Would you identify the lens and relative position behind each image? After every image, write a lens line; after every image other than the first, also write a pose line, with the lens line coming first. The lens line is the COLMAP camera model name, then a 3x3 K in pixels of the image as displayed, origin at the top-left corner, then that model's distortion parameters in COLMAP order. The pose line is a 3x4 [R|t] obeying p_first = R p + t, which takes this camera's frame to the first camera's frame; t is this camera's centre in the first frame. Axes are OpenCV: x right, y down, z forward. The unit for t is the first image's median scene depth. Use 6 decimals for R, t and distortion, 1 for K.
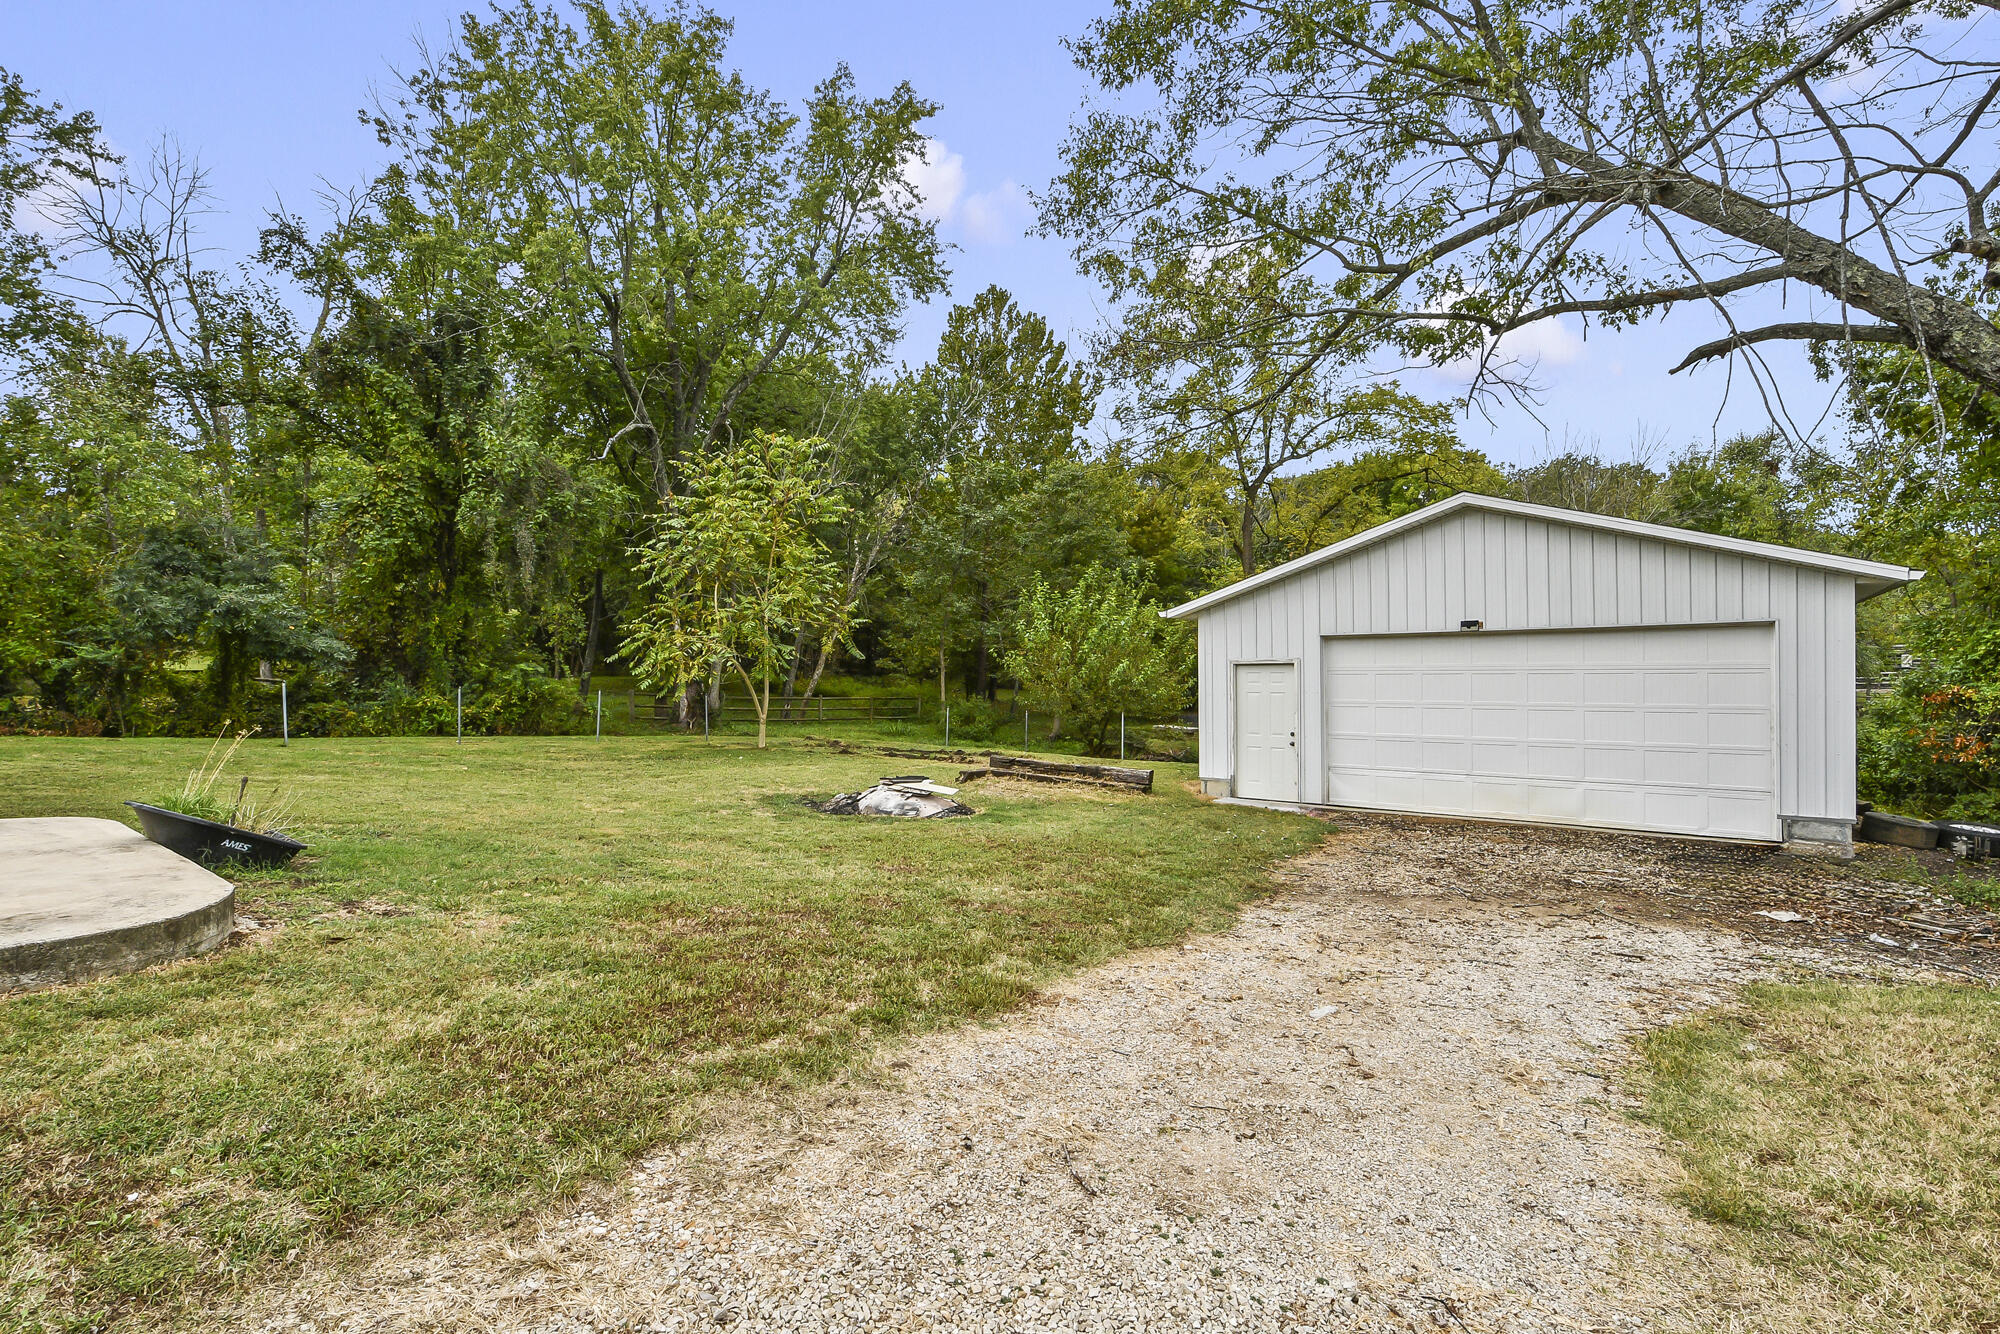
lens RADIAL K [[919.3, 0, 980.7], [0, 919.3, 669.3], [0, 0, 1]] dist [0.035524, -0.022475]
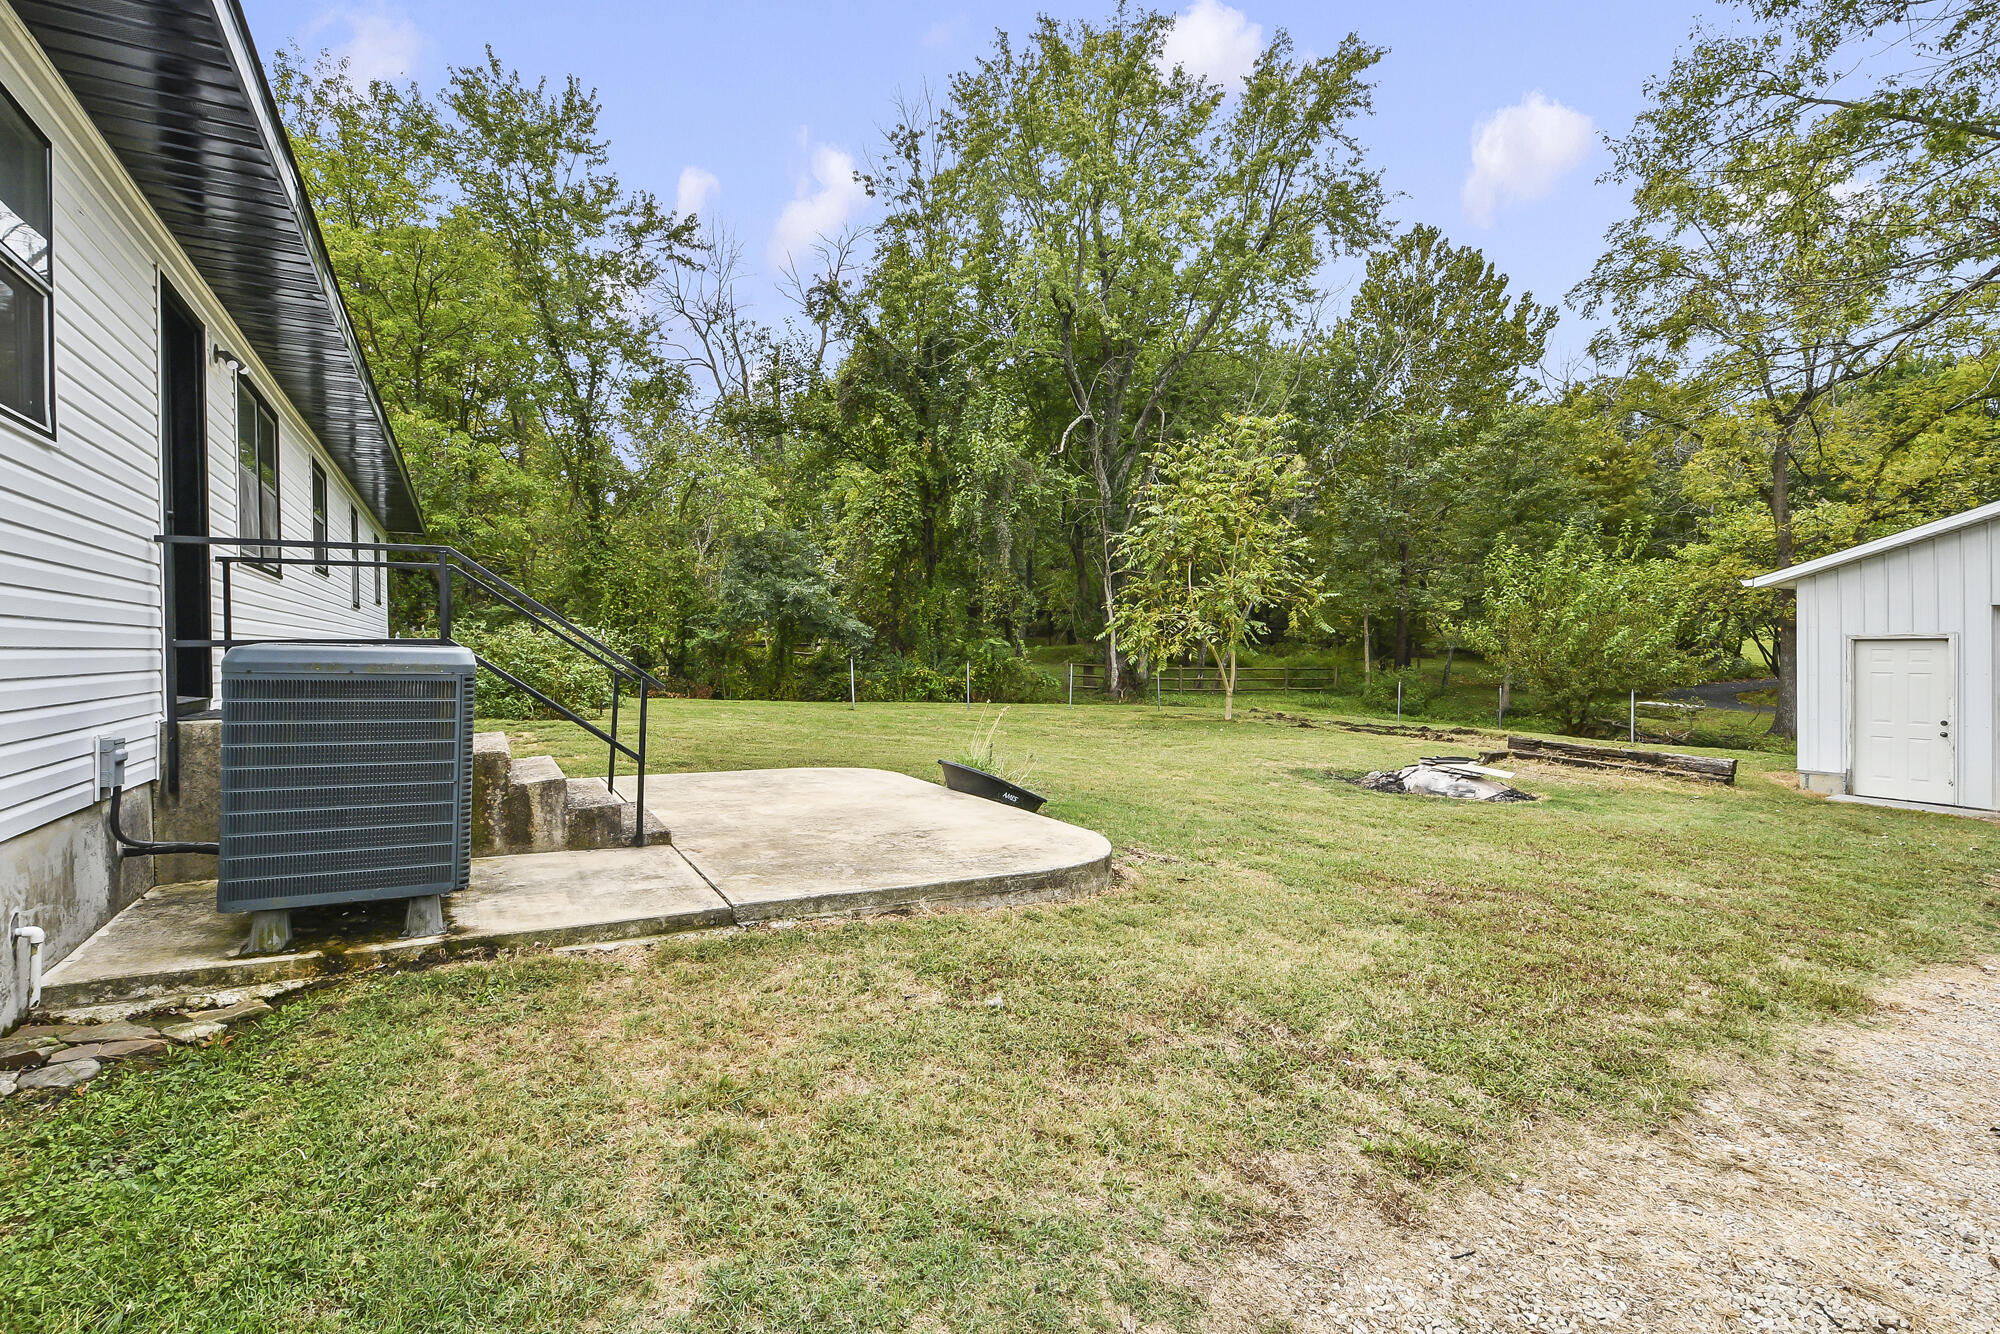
lens RADIAL K [[917.5, 0, 1003.1], [0, 917.5, 651.2], [0, 0, 1]] dist [0.037573, -0.021296]
pose [[0.935653, -0.003246, -0.352907, -0.094370], [0.009322, 0.999836, 0.015521, -0.009333], [0.352799, -0.017812, 0.935530, -0.052543]]
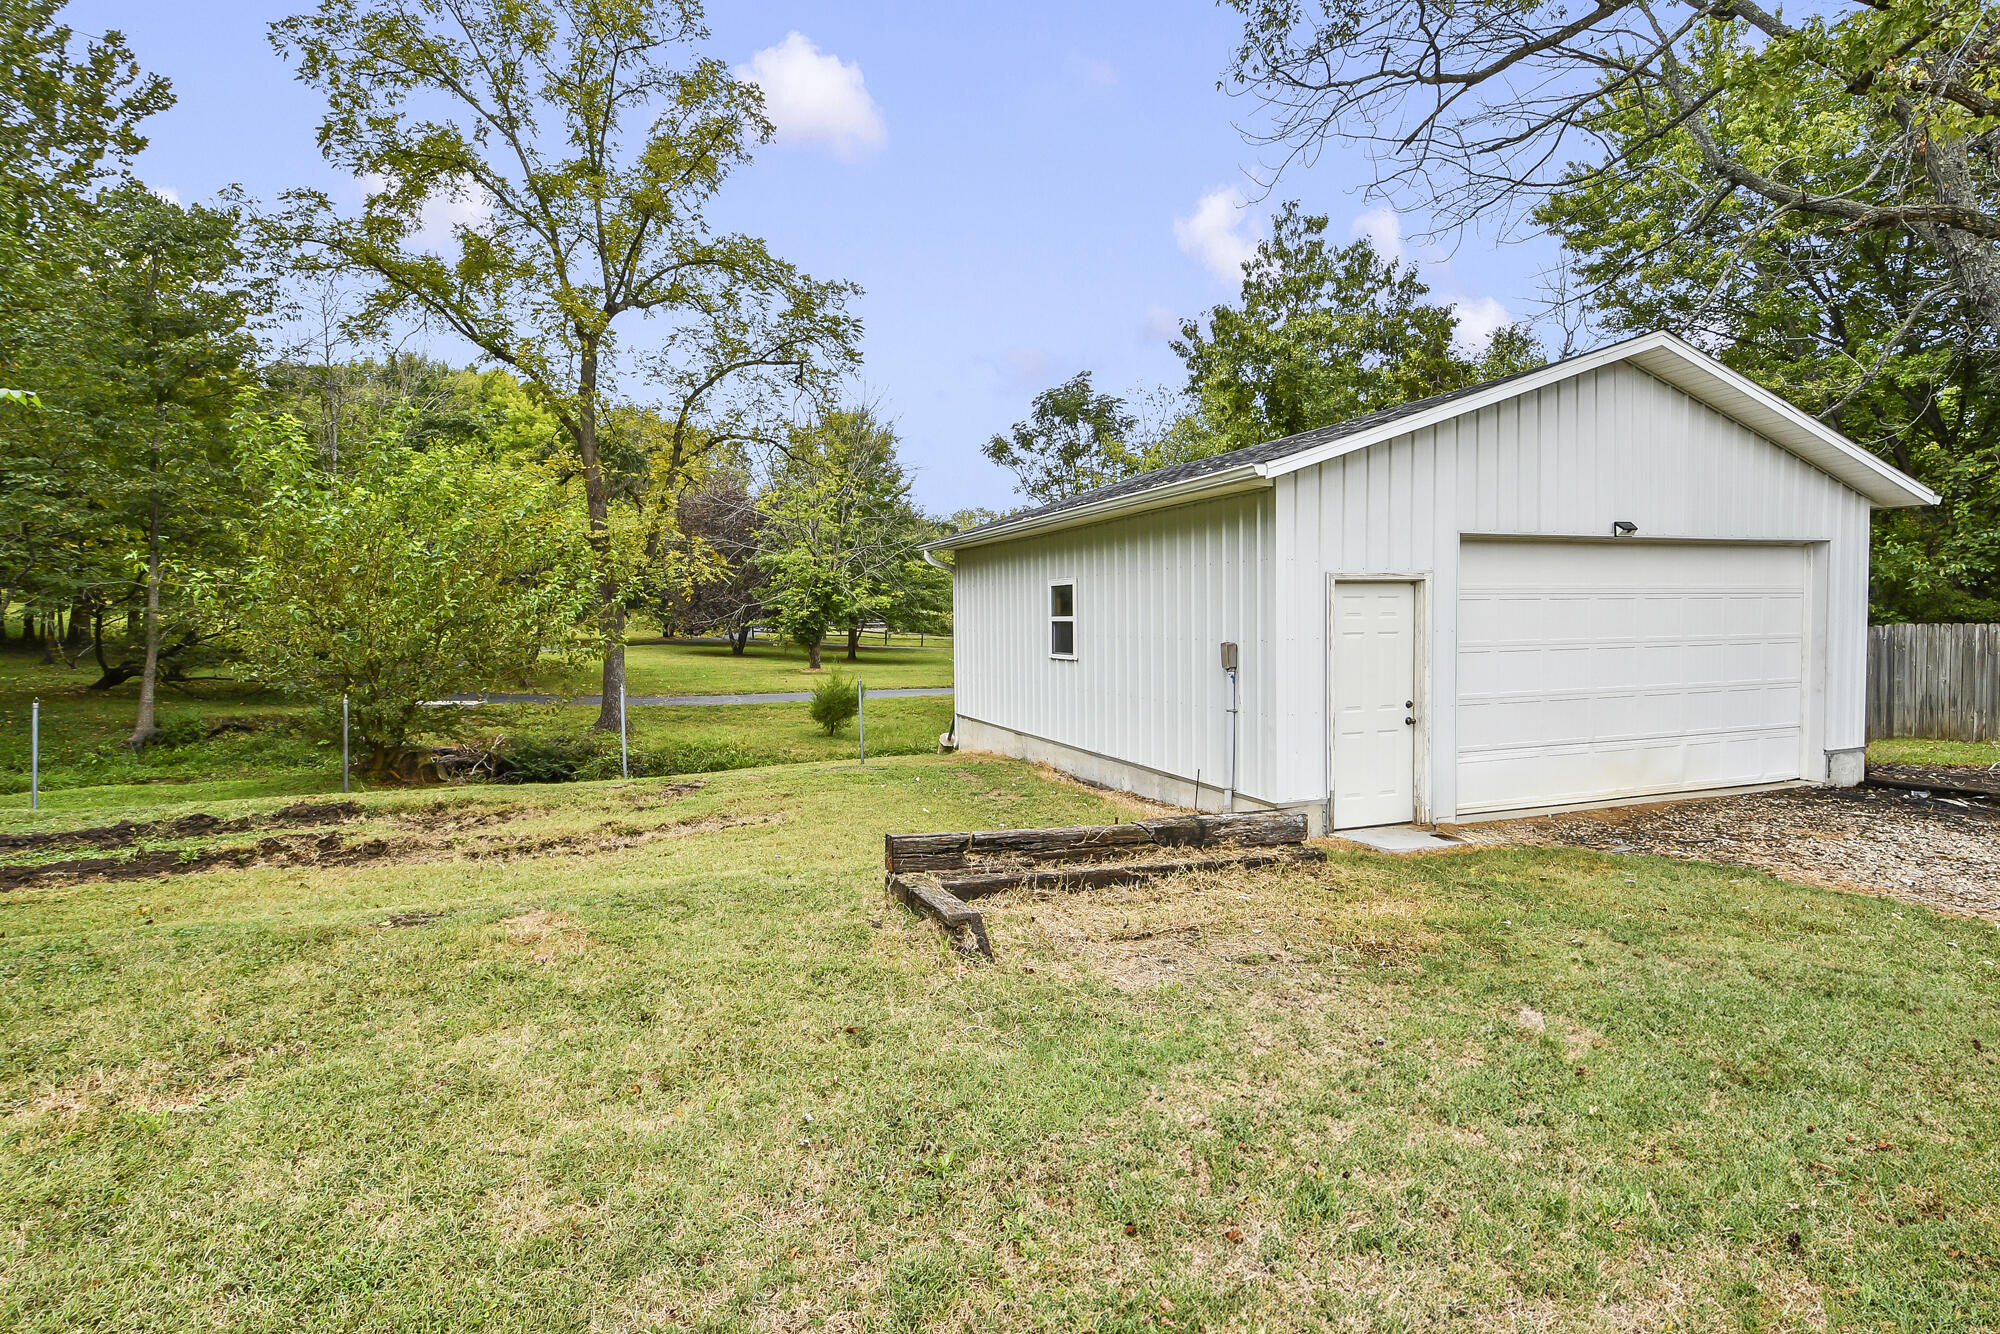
lens RADIAL K [[919.3, 0, 980.7], [0, 919.3, 669.3], [0, 0, 1]] dist [0.035524, -0.022475]
pose [[0.534949, -0.046532, 0.843602, -0.169348], [0.004096, 0.998613, 0.052485, 0.009881], [-0.844875, -0.024622, 0.534397, 0.535305]]
